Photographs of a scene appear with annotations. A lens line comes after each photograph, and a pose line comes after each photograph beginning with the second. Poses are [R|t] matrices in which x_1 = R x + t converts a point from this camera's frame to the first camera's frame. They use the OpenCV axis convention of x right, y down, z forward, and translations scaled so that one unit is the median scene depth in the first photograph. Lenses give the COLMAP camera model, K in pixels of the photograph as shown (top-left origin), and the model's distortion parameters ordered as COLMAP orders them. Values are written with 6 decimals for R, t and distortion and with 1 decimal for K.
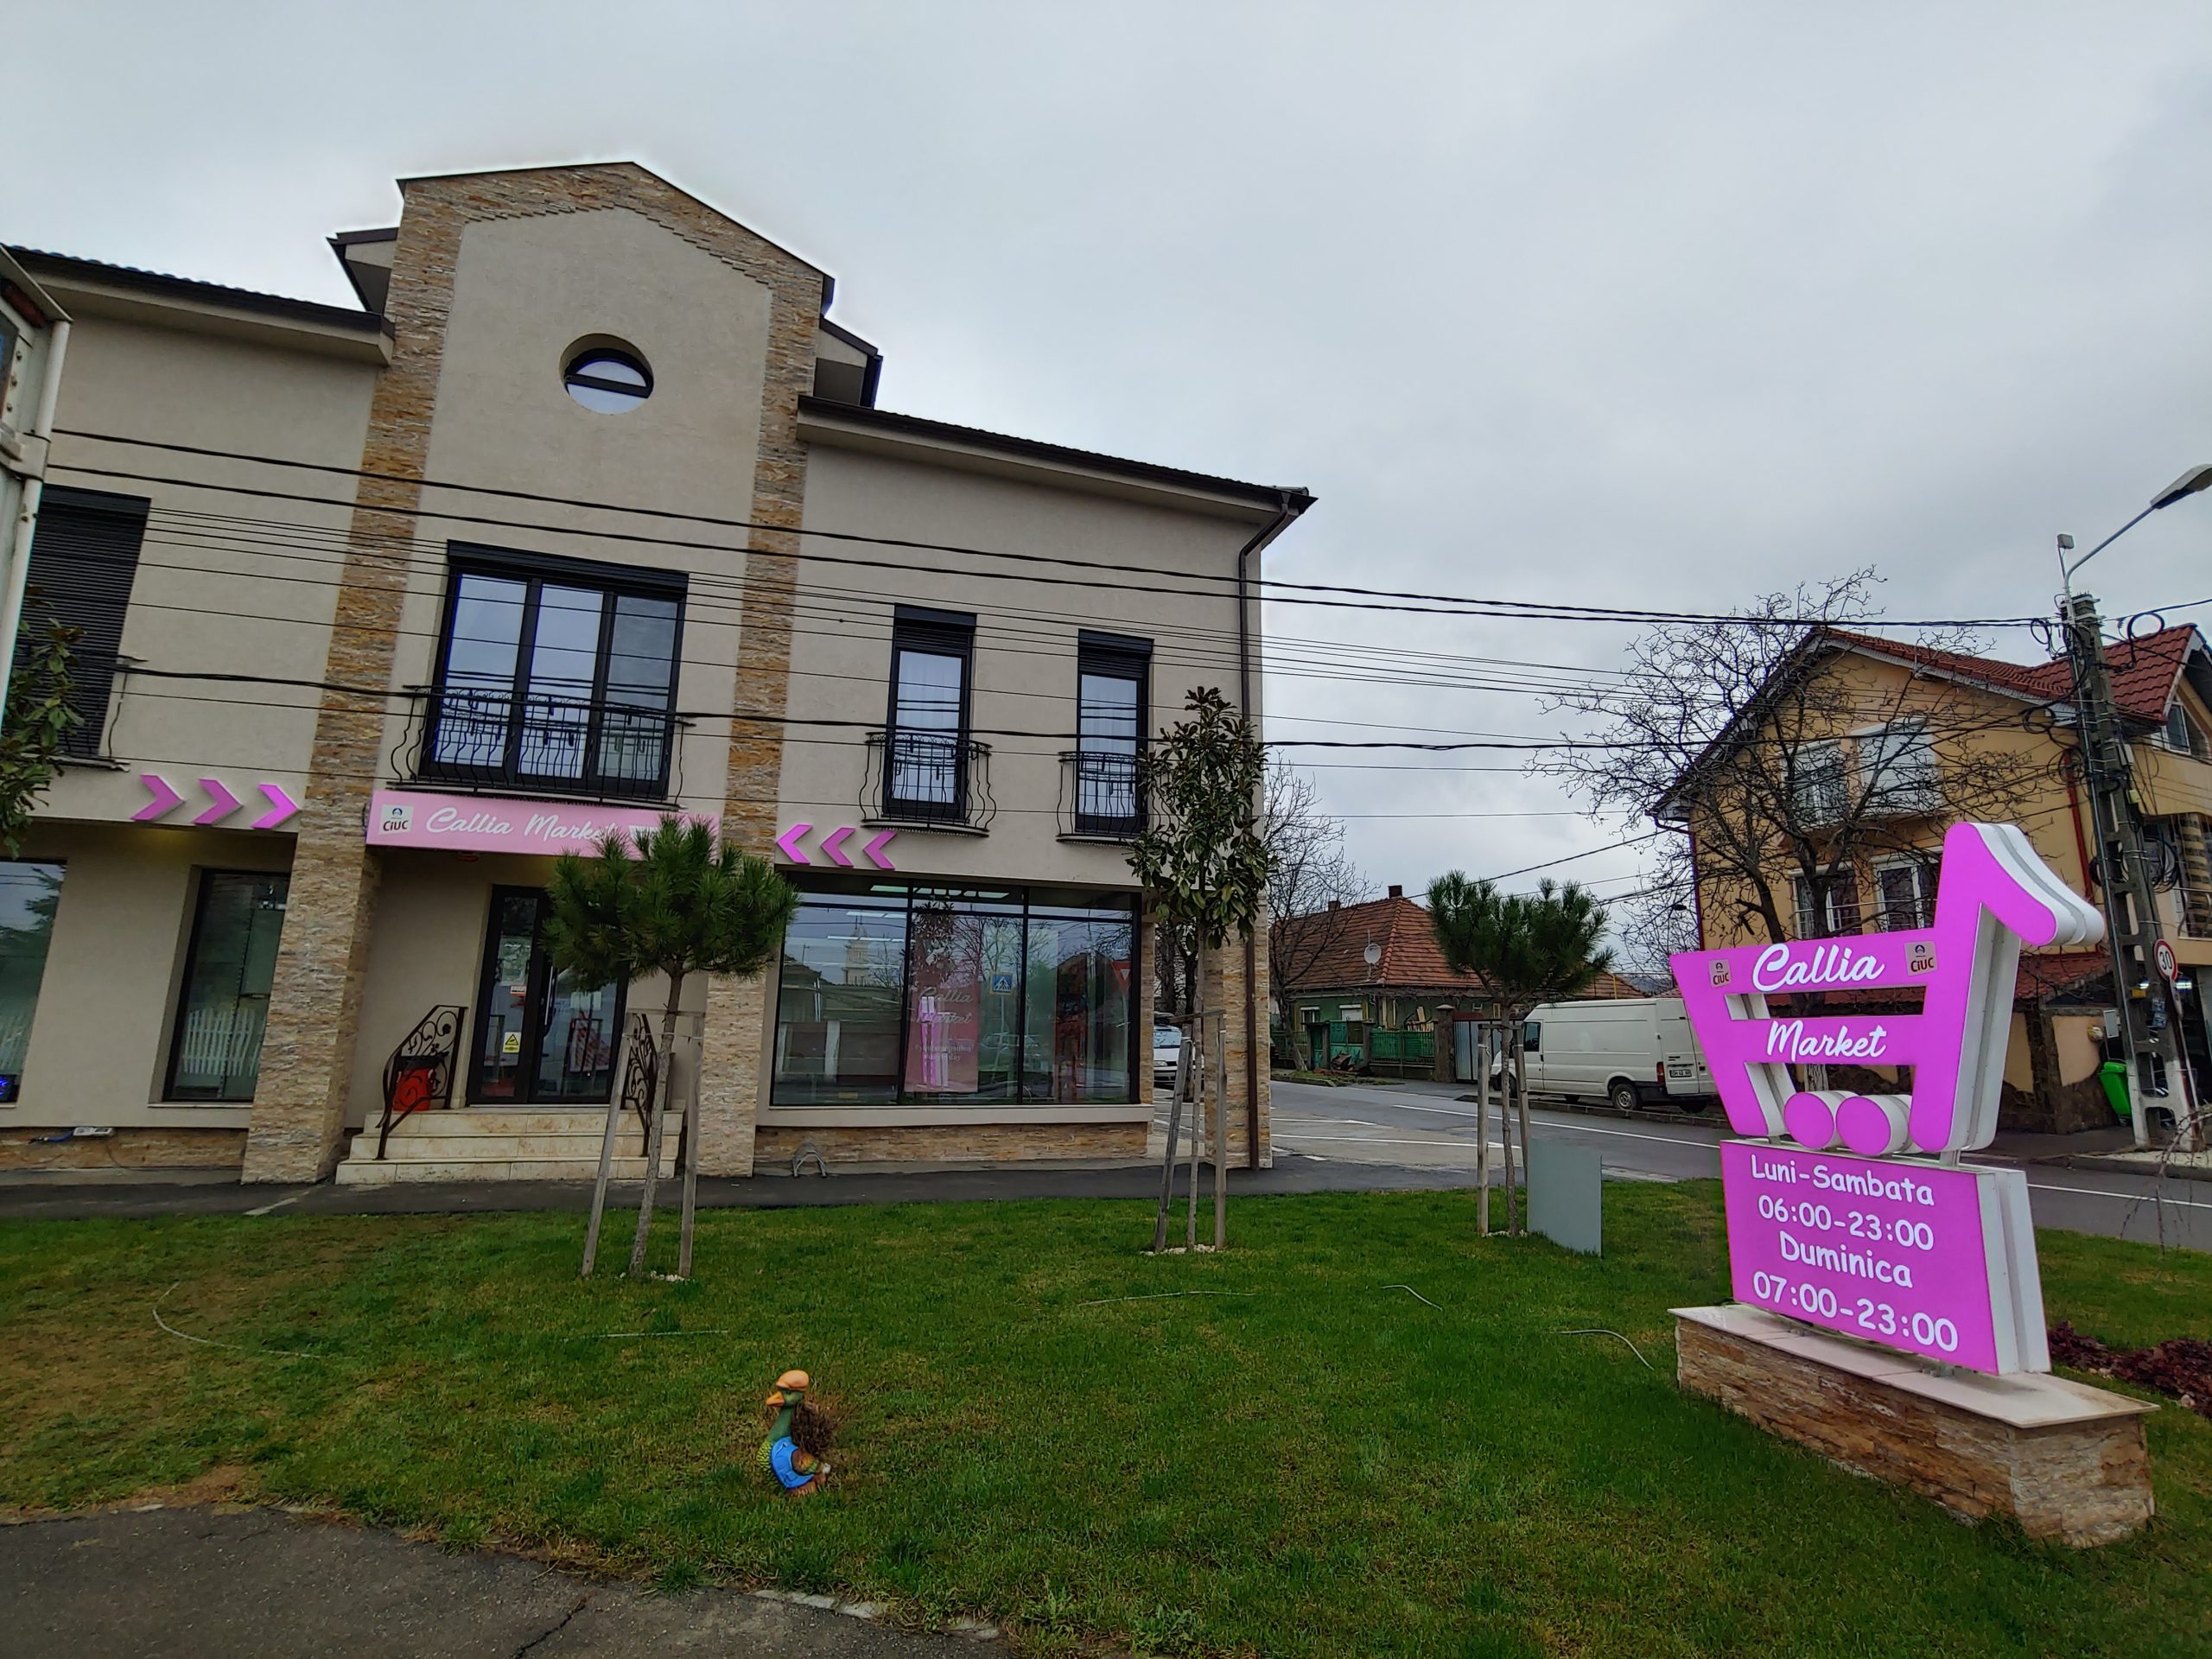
lens RADIAL K [[1056.4, 0, 1107.1], [0, 1056.4, 828.6], [0, 0, 1]] dist [-0.010010, -0.000995]
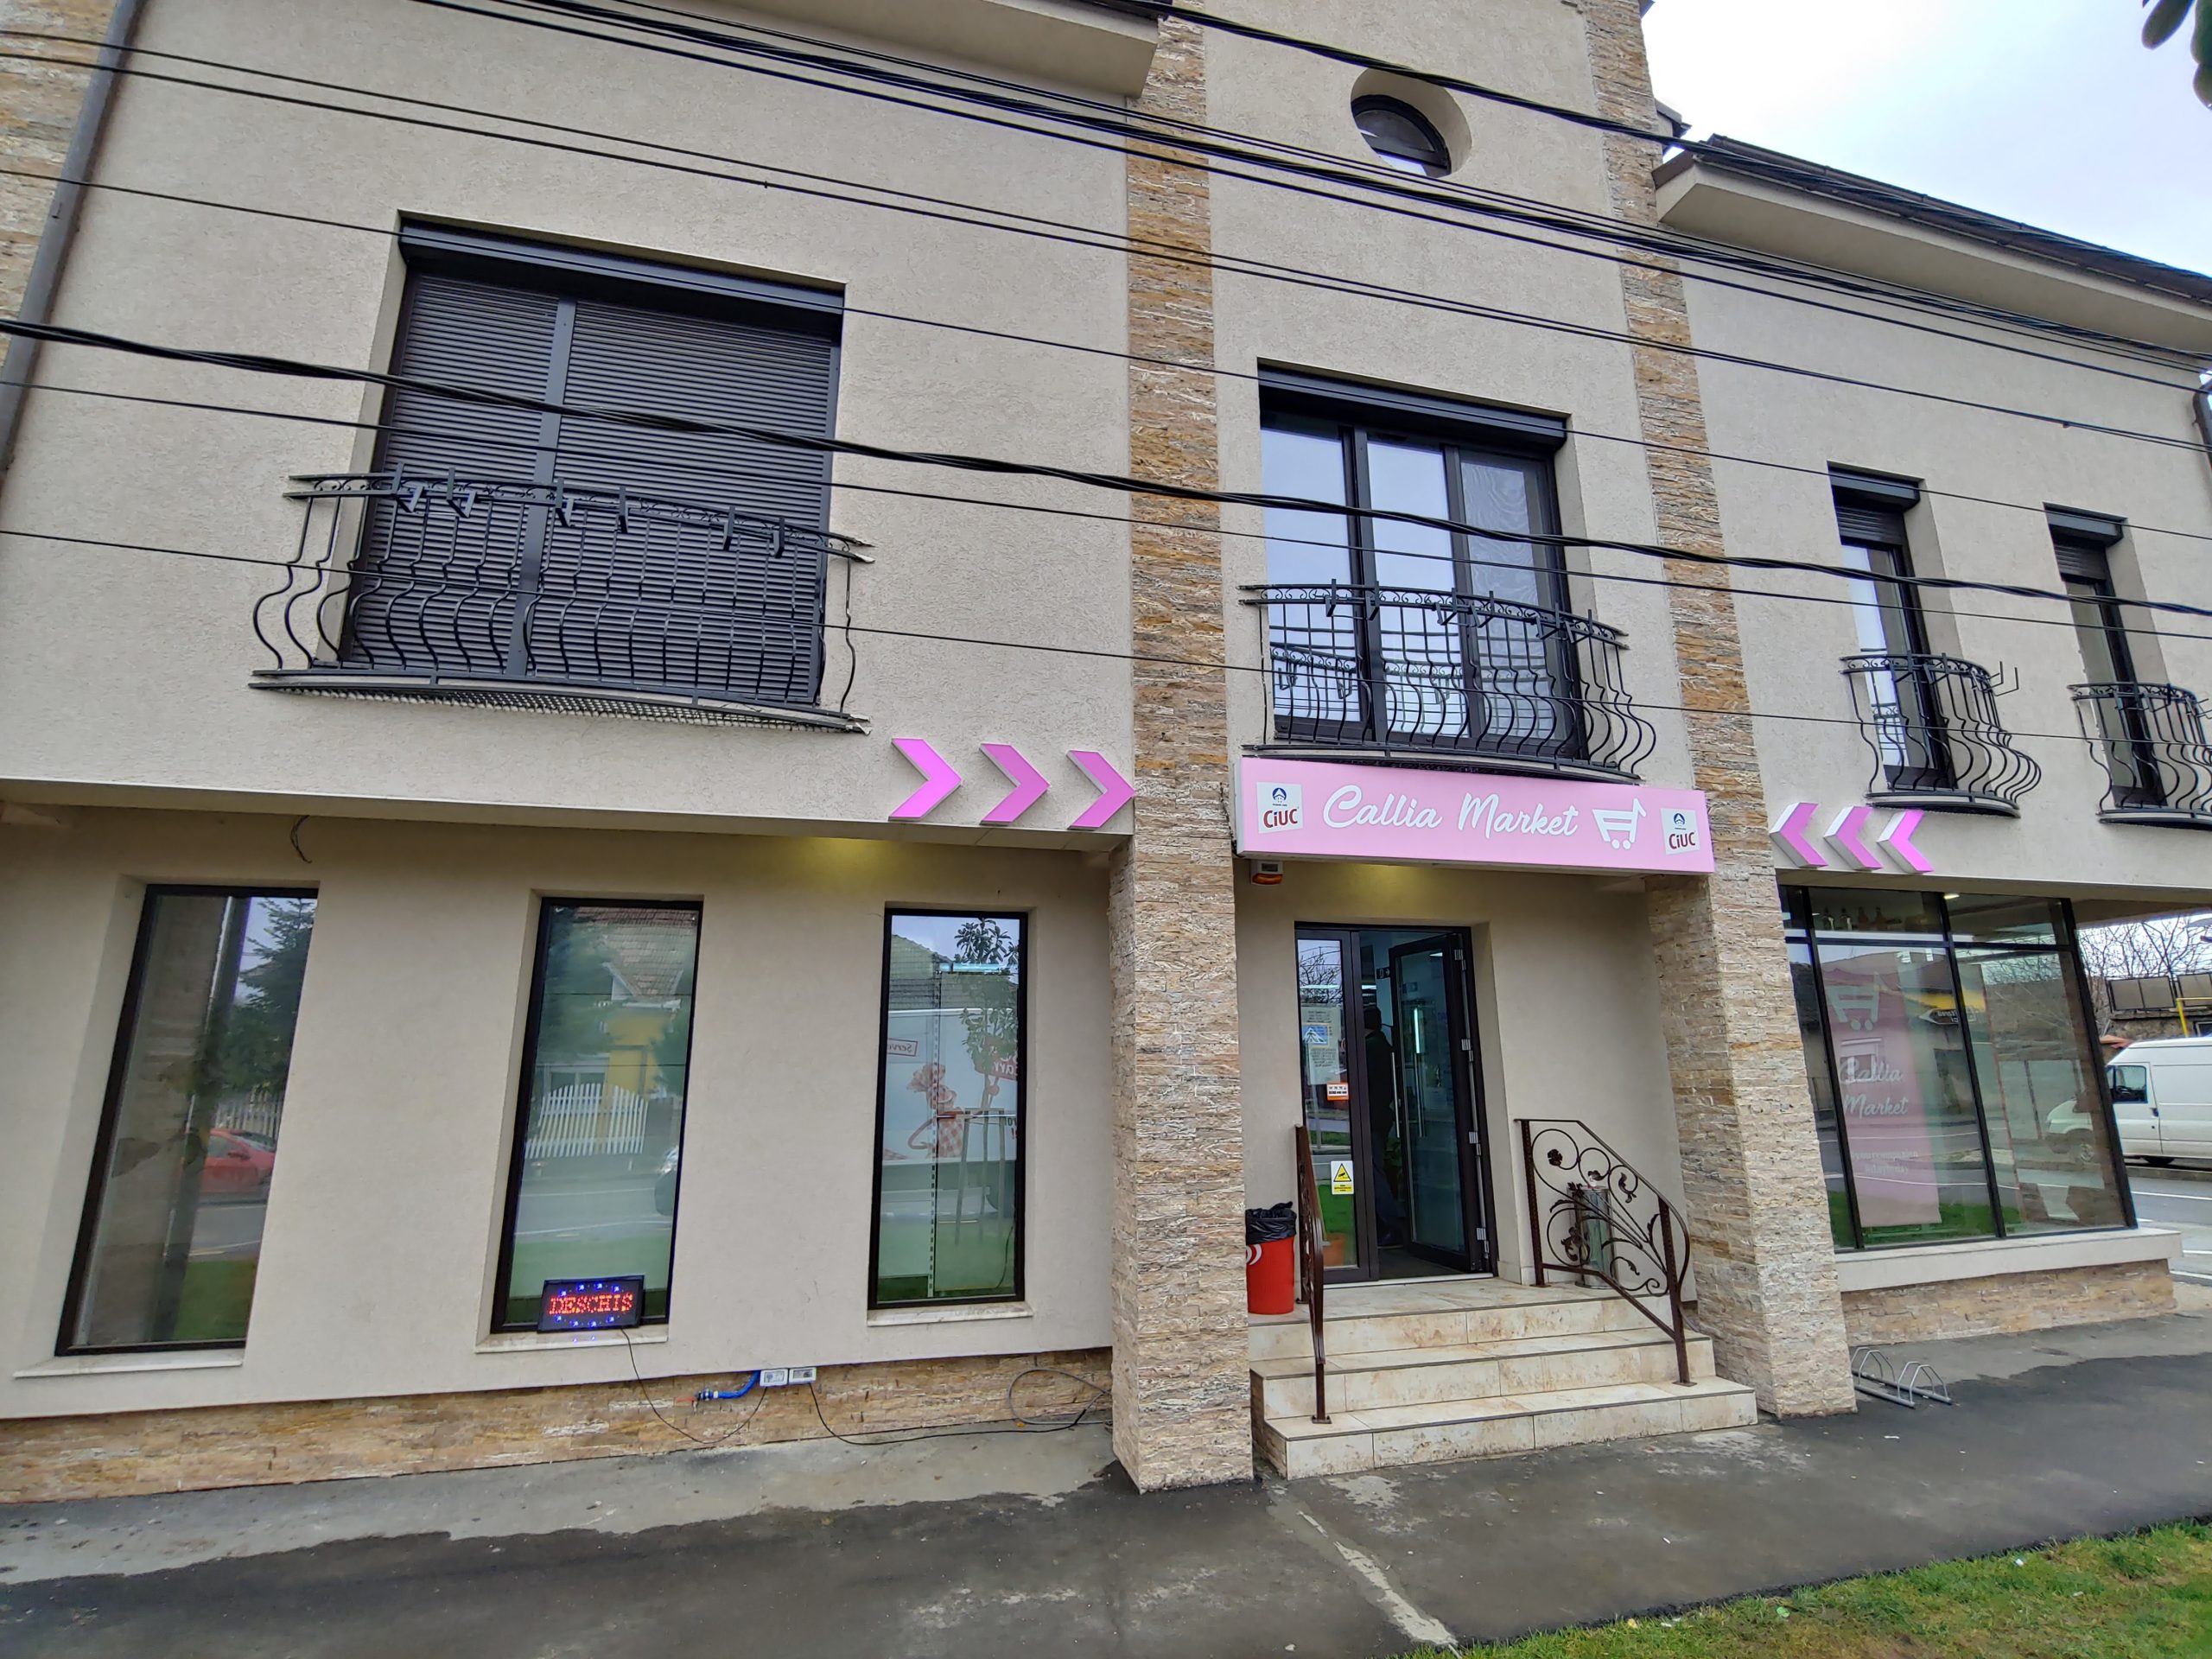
lens RADIAL K [[1056.4, 0, 1105.9], [0, 1056.4, 827.2], [0, 0, 1]] dist [-0.010010, -0.000995]
pose [[0.997918, -0.039645, -0.050879, -0.743989], [0.037579, 0.998454, -0.040956, 0.022194], [0.052424, 0.038959, 0.997865, 0.419515]]
